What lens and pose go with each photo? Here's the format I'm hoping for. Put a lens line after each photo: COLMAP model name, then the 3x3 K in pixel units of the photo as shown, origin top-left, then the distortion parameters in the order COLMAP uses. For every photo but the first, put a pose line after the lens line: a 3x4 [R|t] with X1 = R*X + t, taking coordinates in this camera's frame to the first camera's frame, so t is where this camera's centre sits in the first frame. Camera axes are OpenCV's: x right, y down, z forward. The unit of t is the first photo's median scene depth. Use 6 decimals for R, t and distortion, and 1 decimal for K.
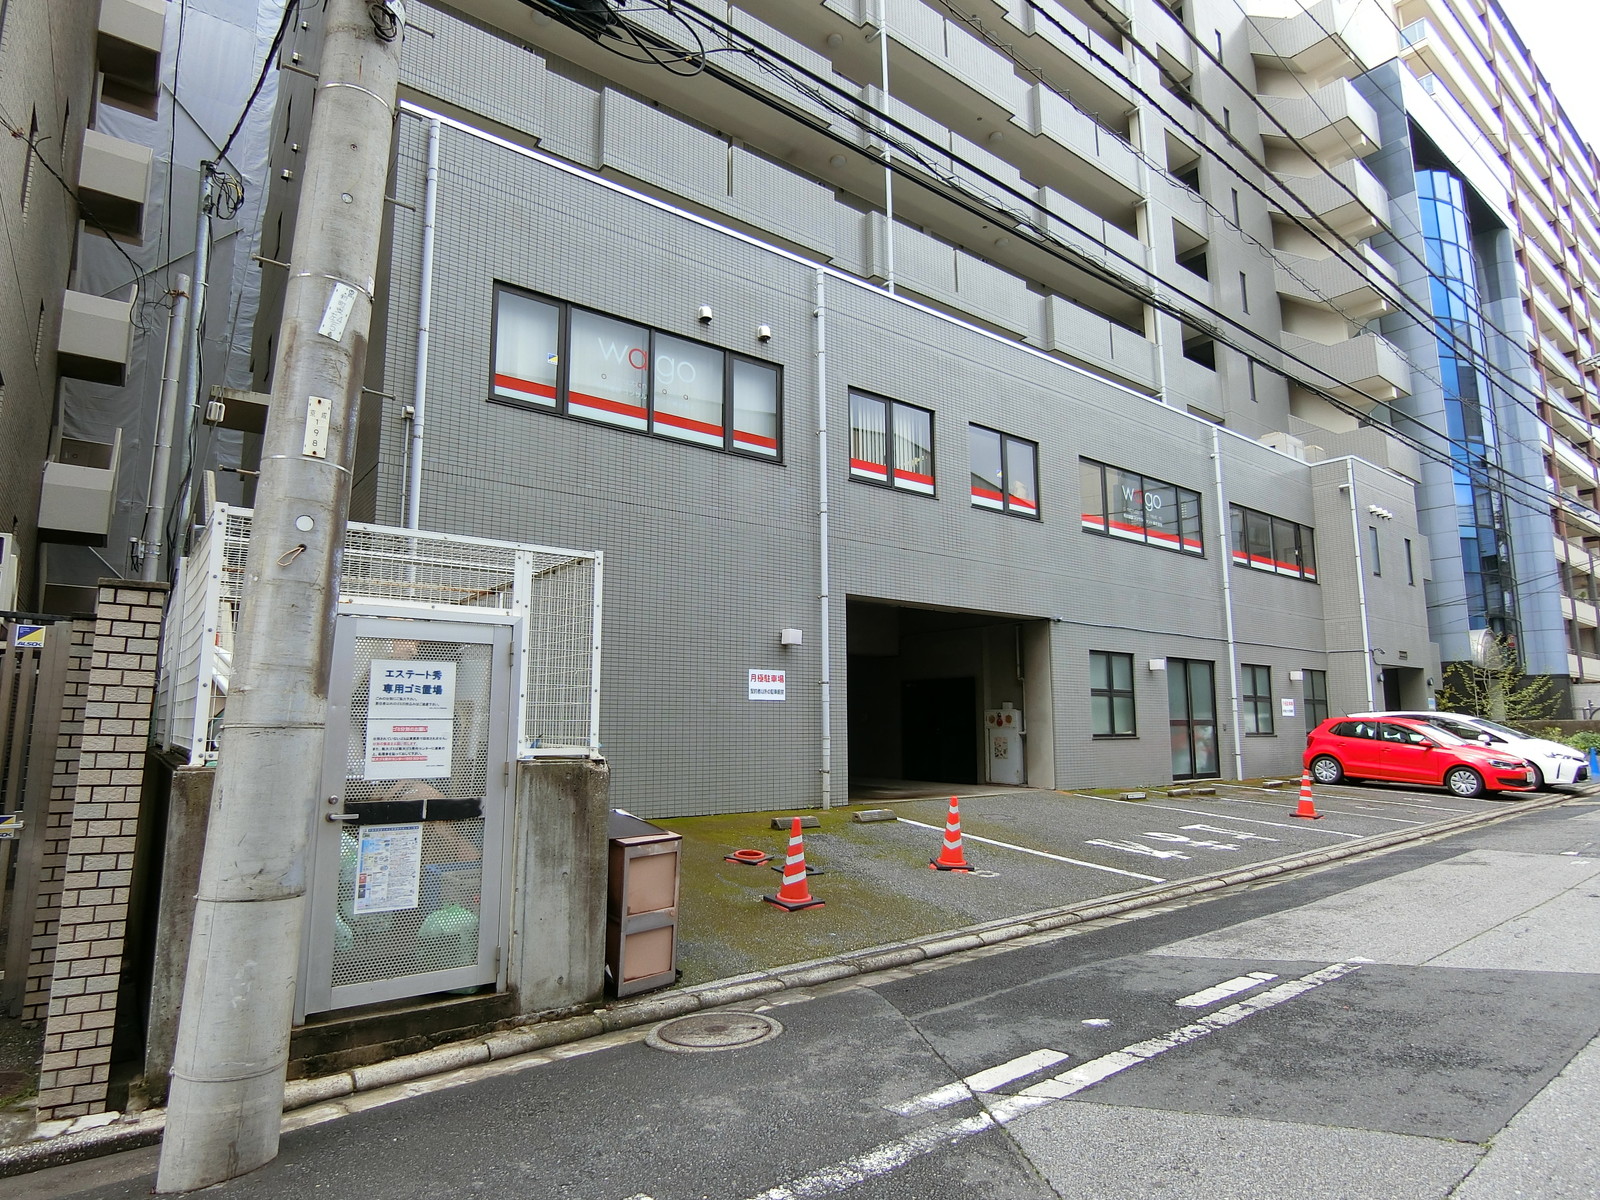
lens RADIAL K [[888.7, 0, 787.1], [0, 888.7, 604.6], [0, 0, 1]] dist [-0.024659, -0.013315]
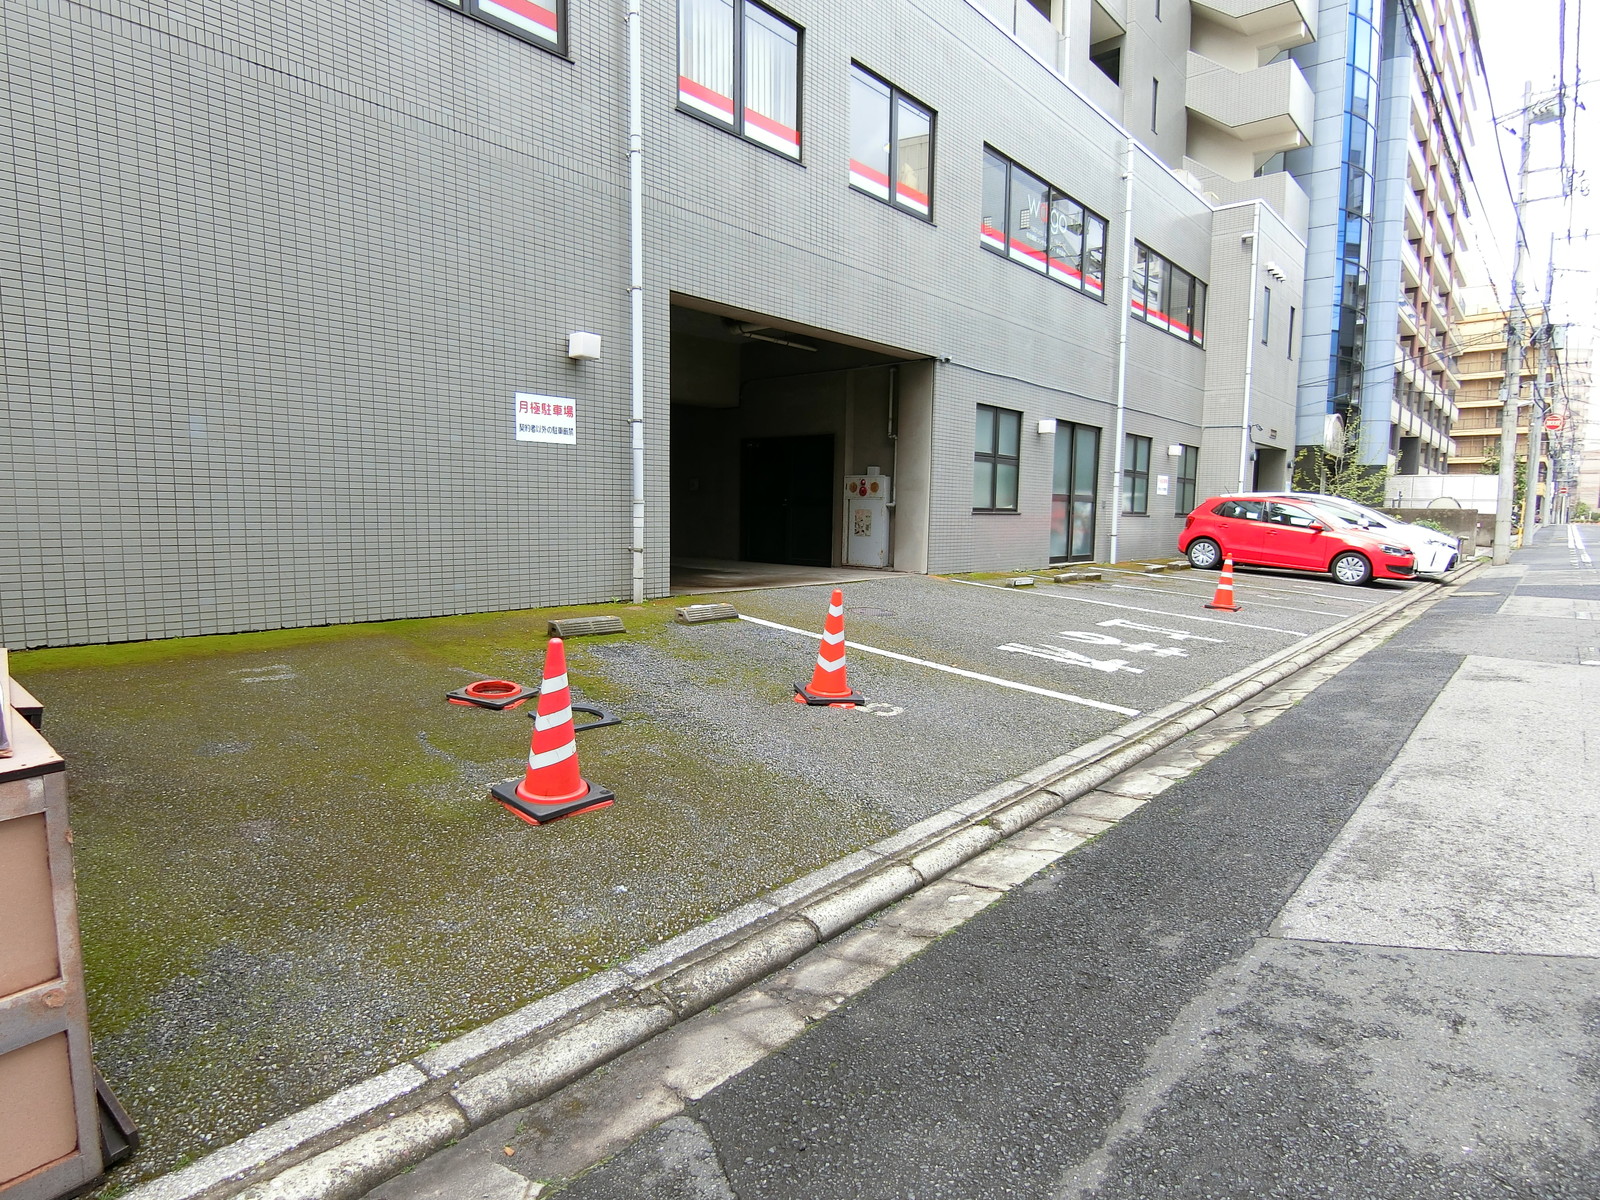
lens RADIAL K [[888.7, 0, 787.1], [0, 888.7, 604.6], [0, 0, 1]] dist [-0.024659, -0.013315]
pose [[0.982083, -0.007638, 0.188295, 0.020242], [-0.038351, 0.970169, 0.239378, 0.043500], [-0.184506, -0.242310, 0.952493, 0.226712]]
